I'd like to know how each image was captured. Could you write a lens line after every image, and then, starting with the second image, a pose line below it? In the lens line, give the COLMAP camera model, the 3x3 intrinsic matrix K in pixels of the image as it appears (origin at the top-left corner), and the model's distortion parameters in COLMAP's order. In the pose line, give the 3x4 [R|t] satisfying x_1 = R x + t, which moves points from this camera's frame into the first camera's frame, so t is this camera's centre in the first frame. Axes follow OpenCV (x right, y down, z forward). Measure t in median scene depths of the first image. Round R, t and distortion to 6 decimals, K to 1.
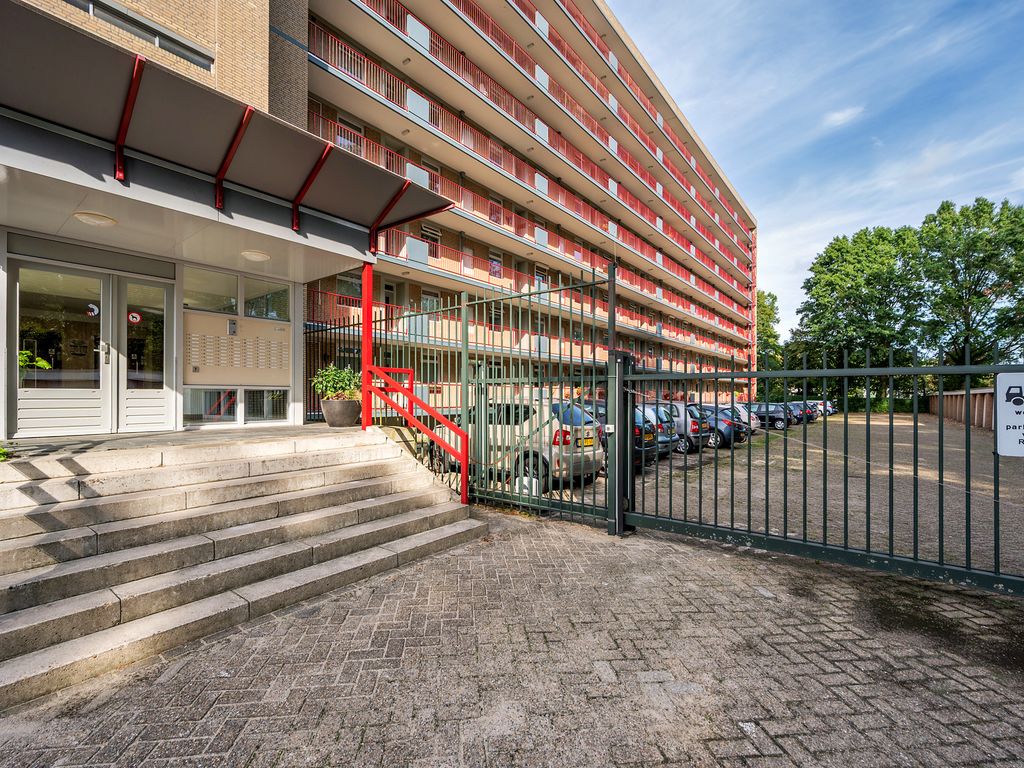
lens RADIAL K [[464.2, 0, 512.3], [0, 464.2, 396.5], [0, 0, 1]] dist [-0.000189, -0.000243]
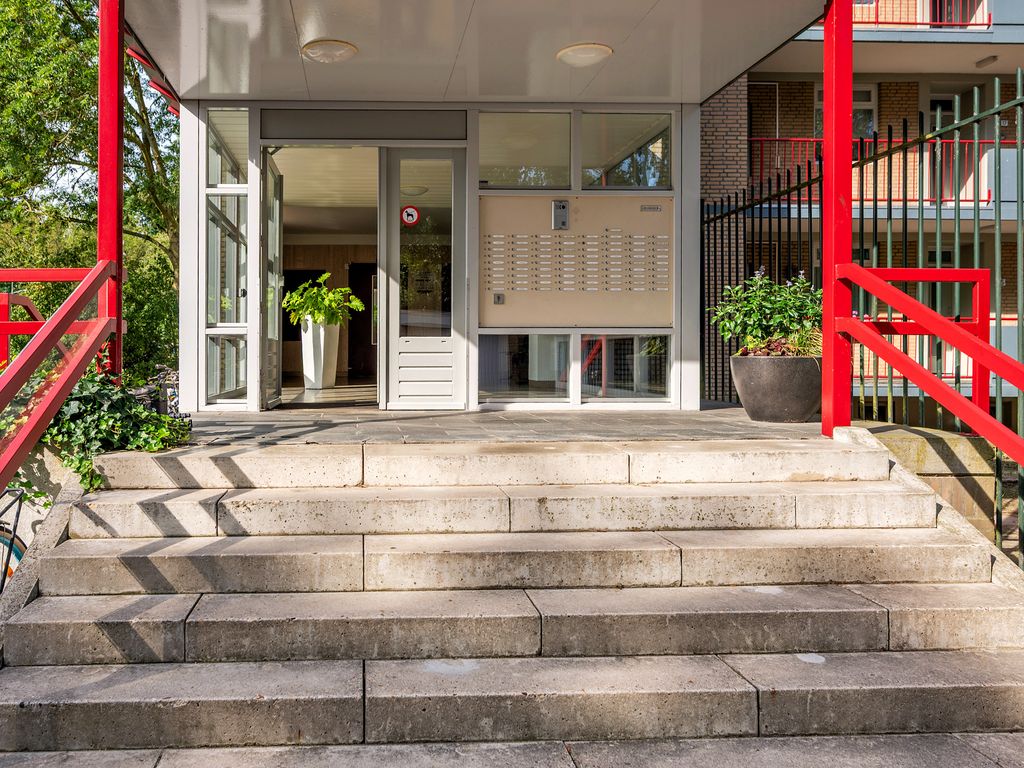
lens RADIAL K [[659.8, 0, 512.2], [0, 659.8, 357.8], [0, 0, 1]] dist [-0.000363, -0.000887]
pose [[0.639244, 0.003608, -0.768996, -0.076868], [0.000251, 0.999988, 0.004901, 0.006093], [0.769004, -0.003326, 0.639235, 0.506546]]
